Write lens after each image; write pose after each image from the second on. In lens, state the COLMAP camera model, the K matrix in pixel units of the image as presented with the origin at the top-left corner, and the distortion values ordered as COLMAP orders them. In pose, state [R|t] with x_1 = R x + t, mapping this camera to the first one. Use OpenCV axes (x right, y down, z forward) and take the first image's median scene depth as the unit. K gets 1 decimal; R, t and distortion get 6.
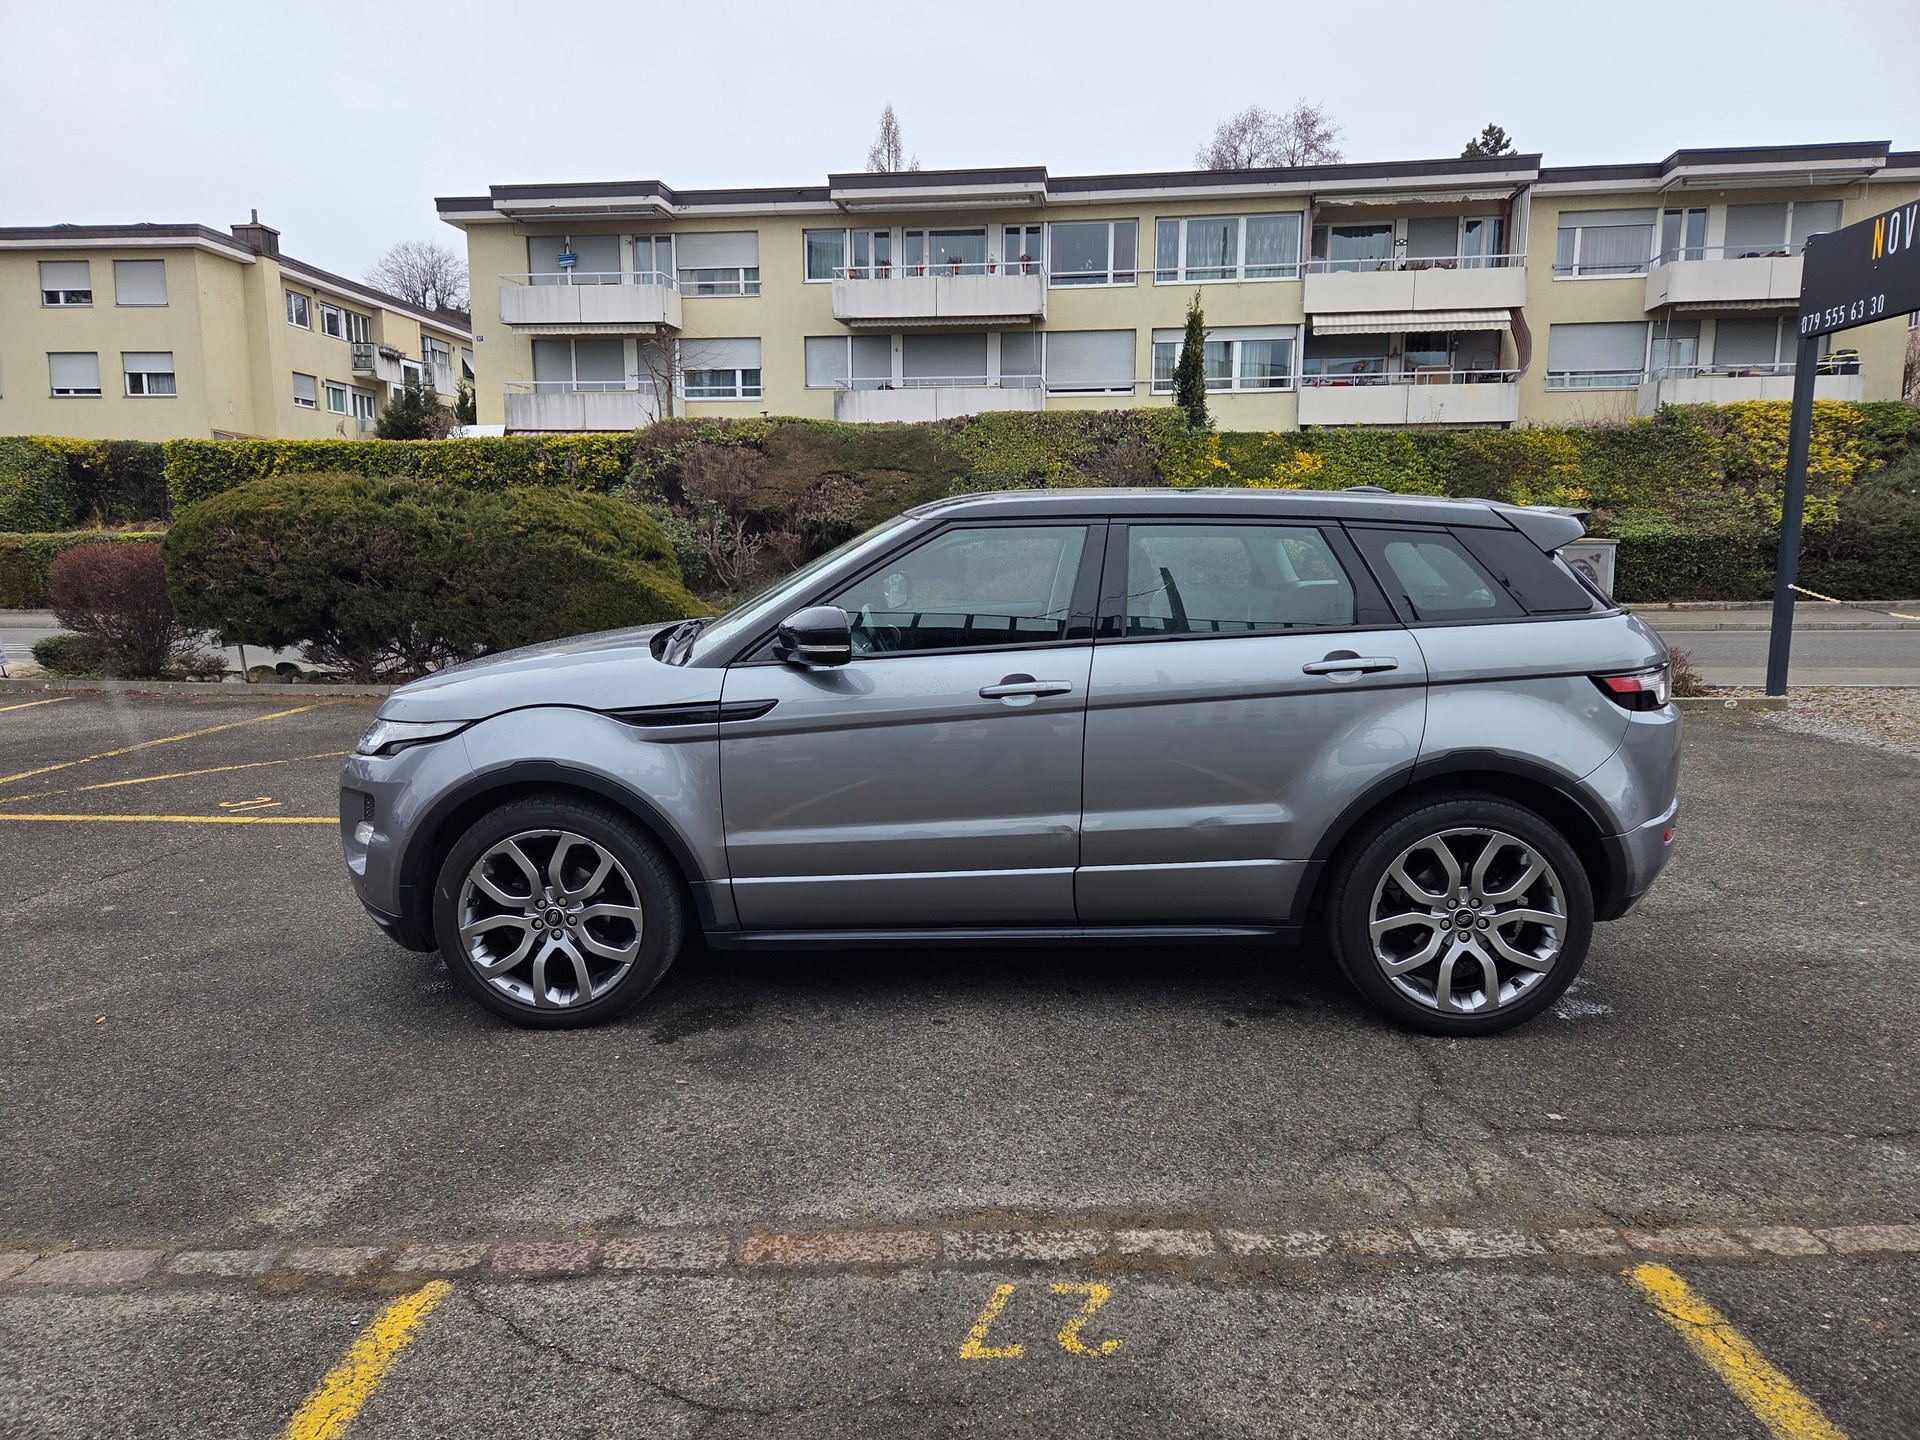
lens RADIAL K [[1280.5, 0, 951.2], [0, 1280.5, 710.4], [0, 0, 1]] dist [0.081437, -0.063905]
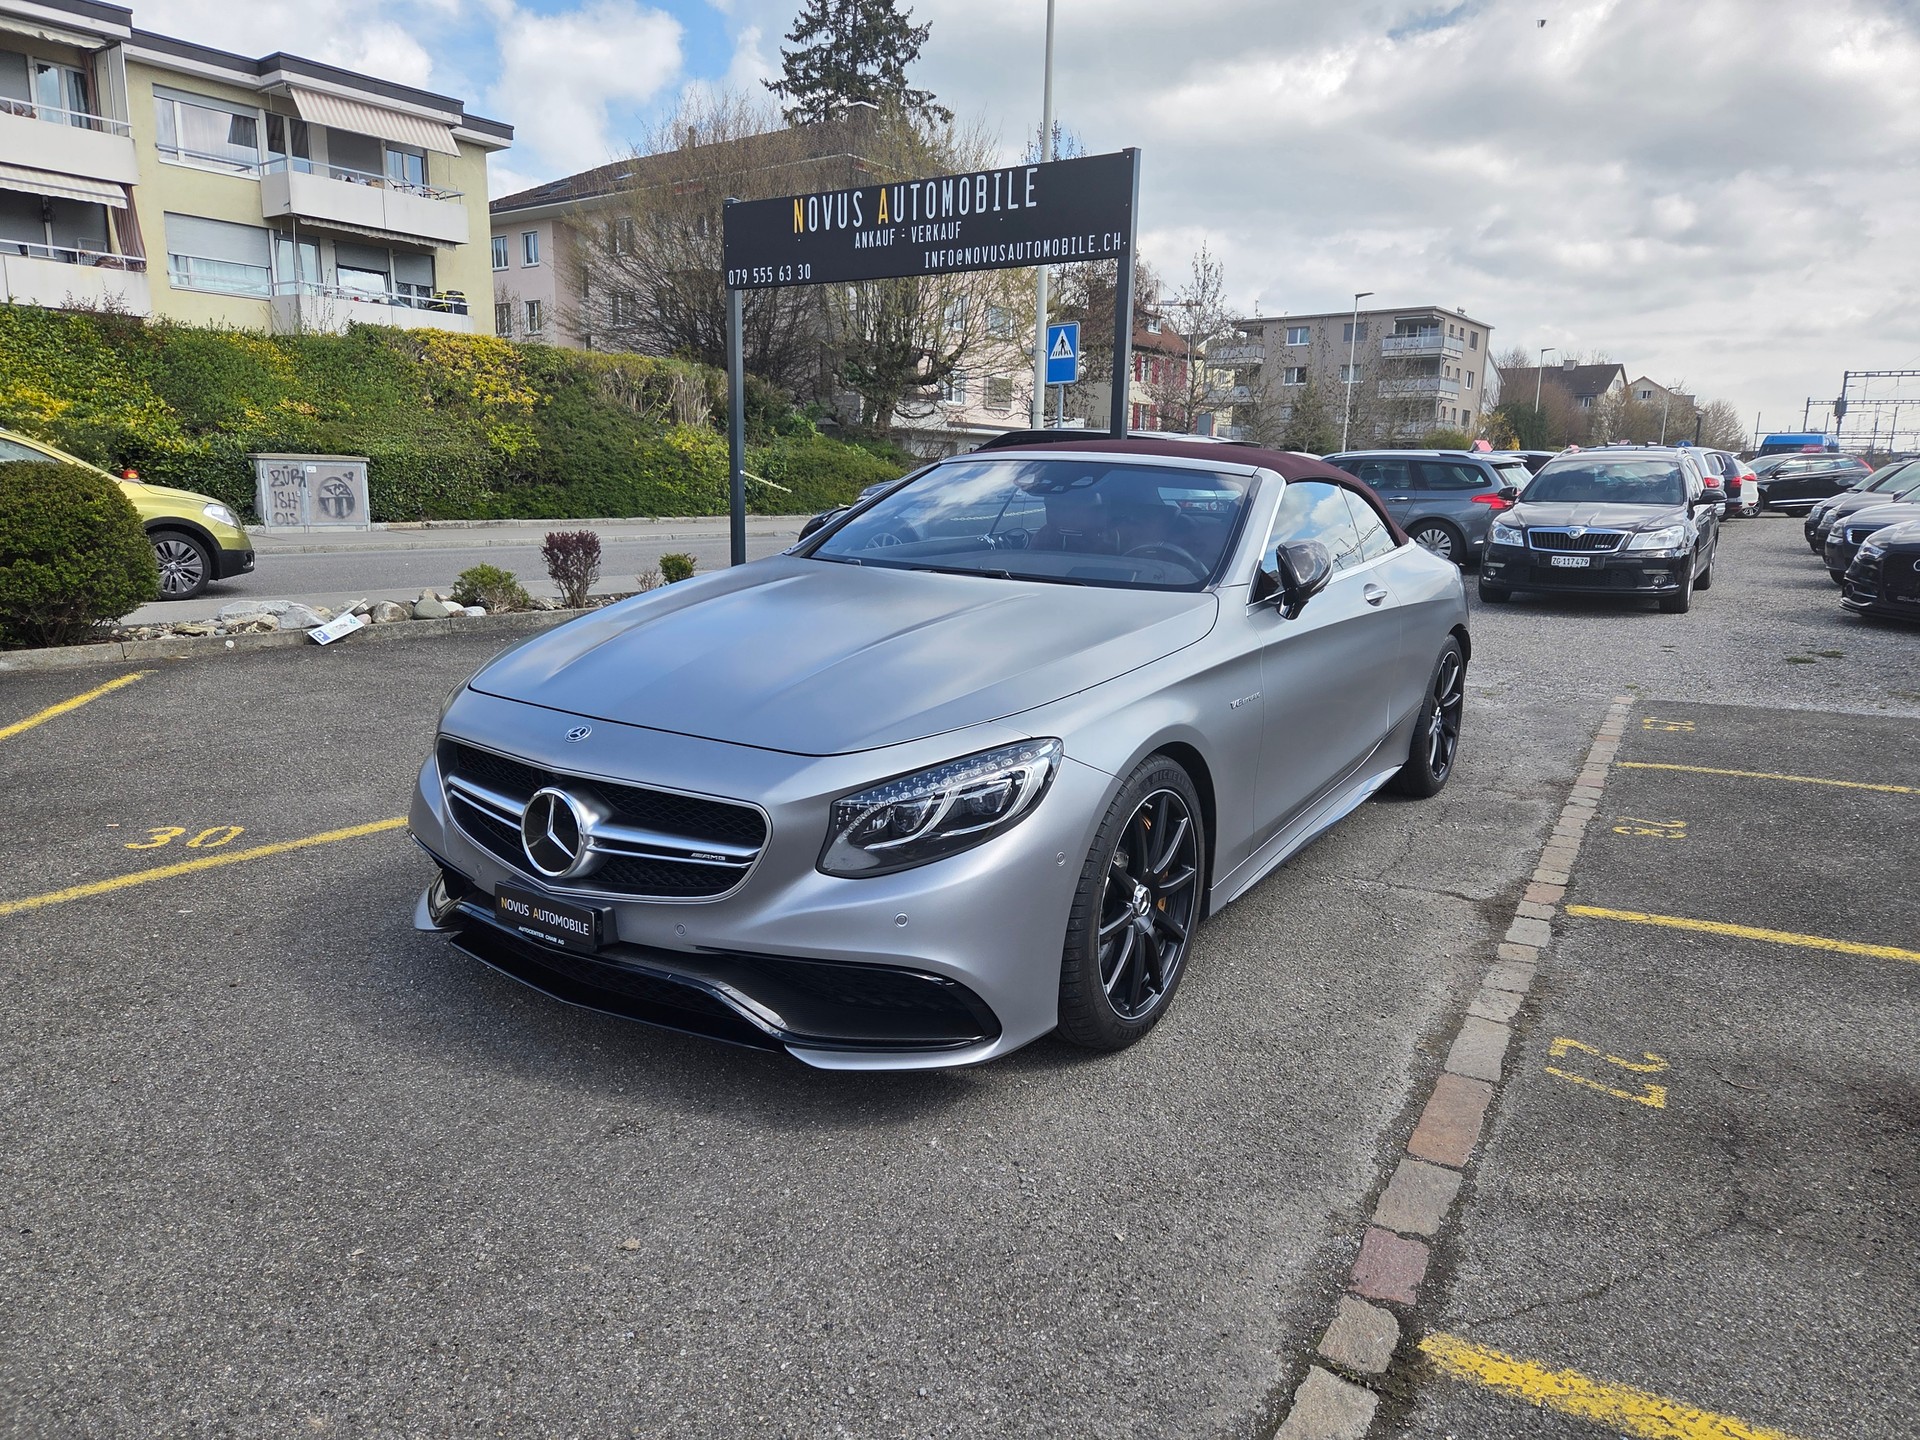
lens RADIAL K [[1285.0, 0, 981.3], [0, 1285.0, 730.3], [0, 0, 1]] dist [0.082354, -0.065643]
pose [[0.490647, -0.153784, 0.857681, -0.099736], [0.092471, 0.987934, 0.124239, -0.004550], [-0.866438, 0.018353, 0.498947, 0.072063]]
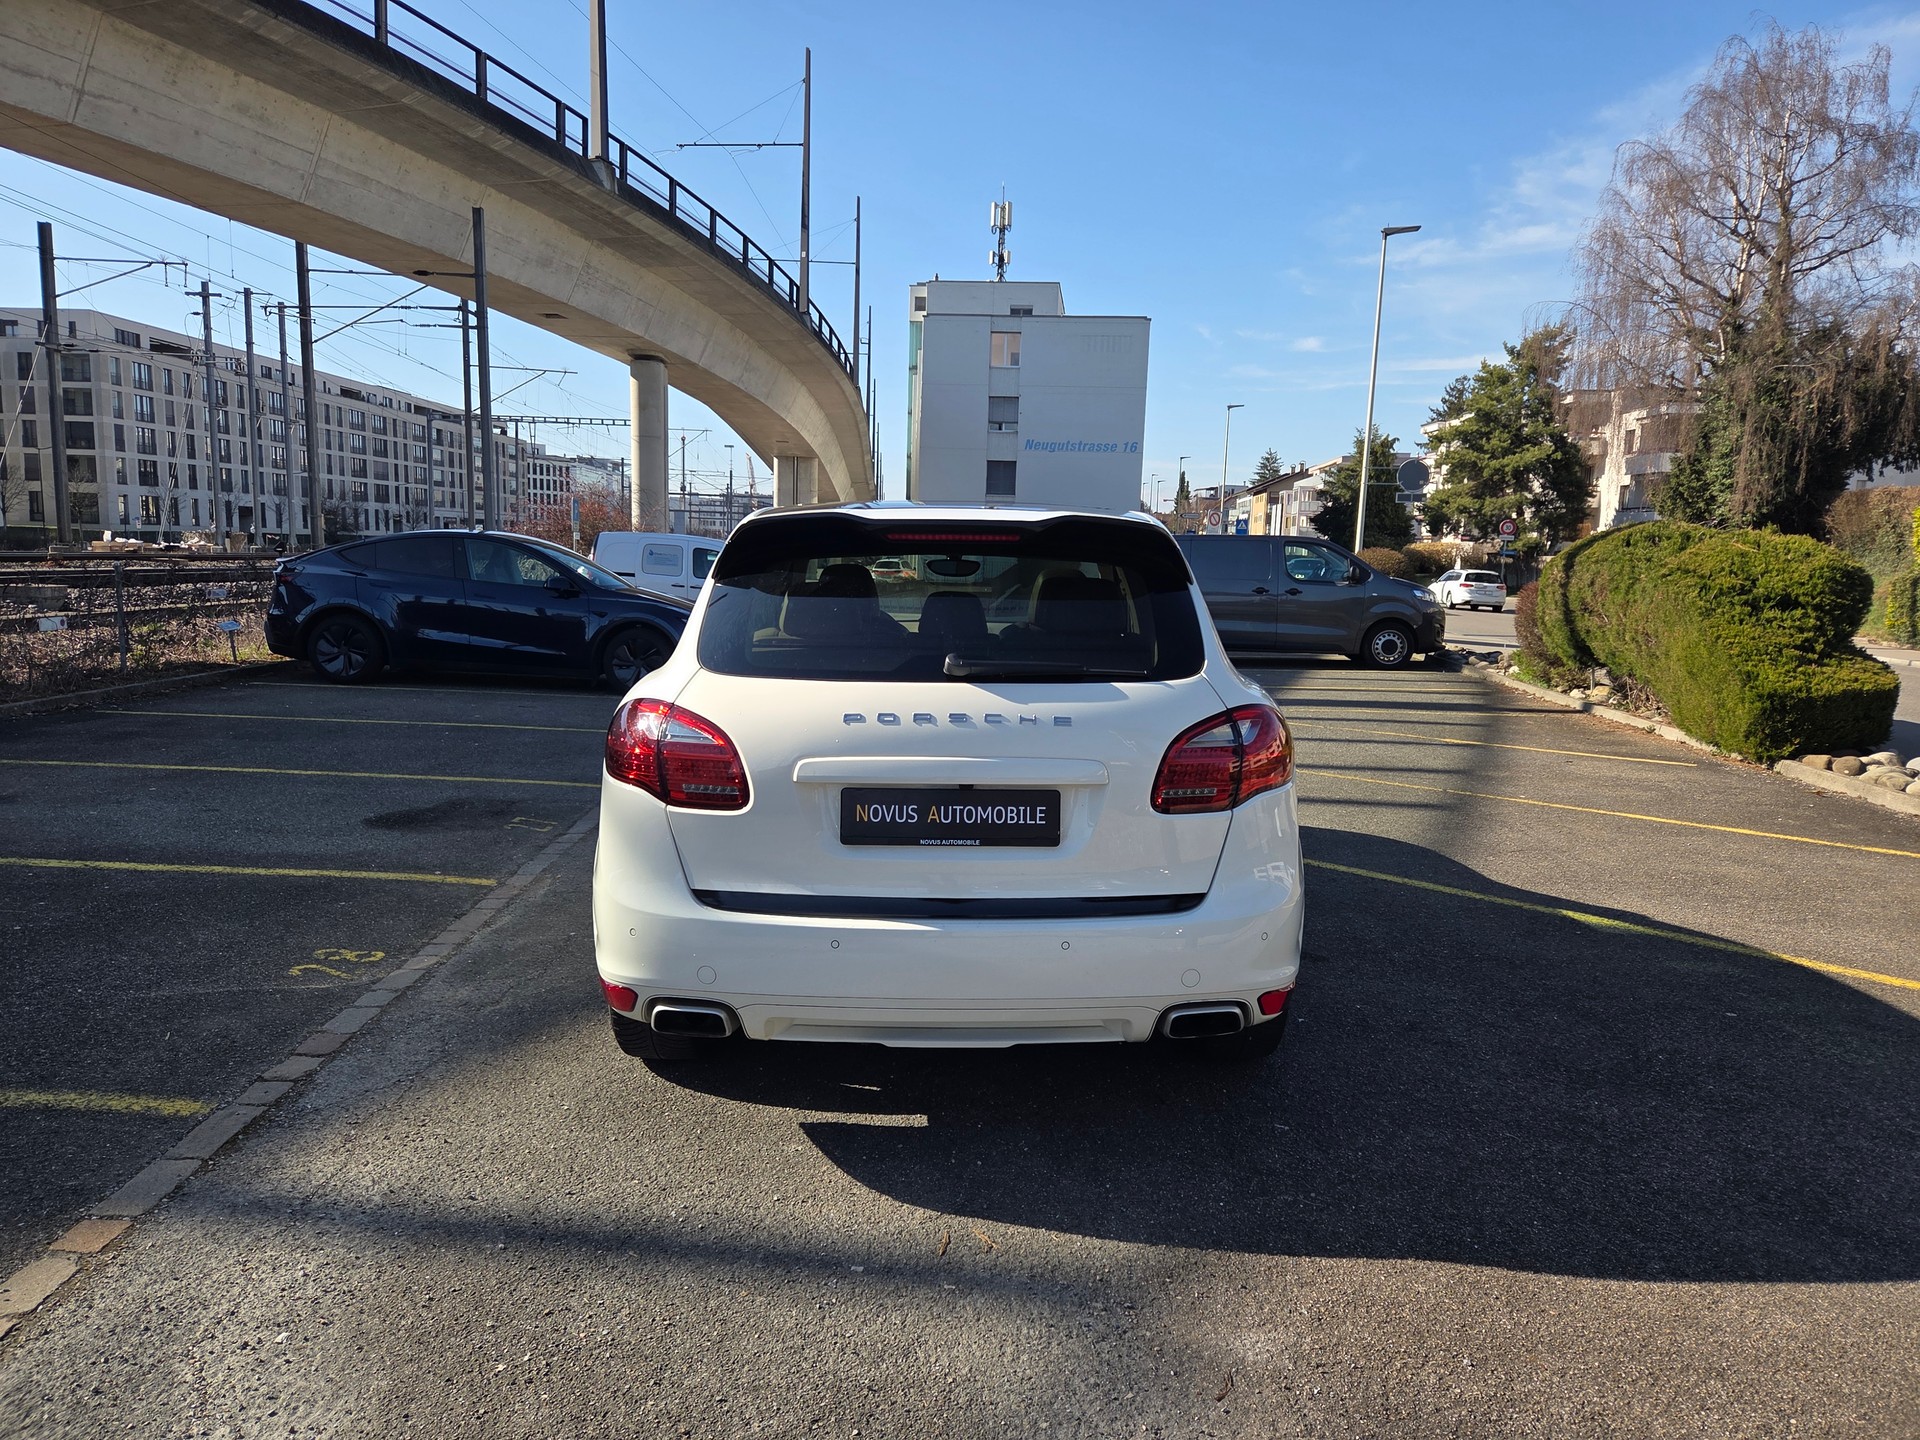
lens RADIAL K [[1280.1, 0, 960.0], [0, 1280.1, 720.0], [0, 0, 1]] dist [0.079943, -0.065610]
pose [[0.038378, 0.135087, -0.990090, 0.236704], [-0.162422, 0.978487, 0.127208, -0.022709], [0.985975, 0.155930, 0.059494, 0.140505]]
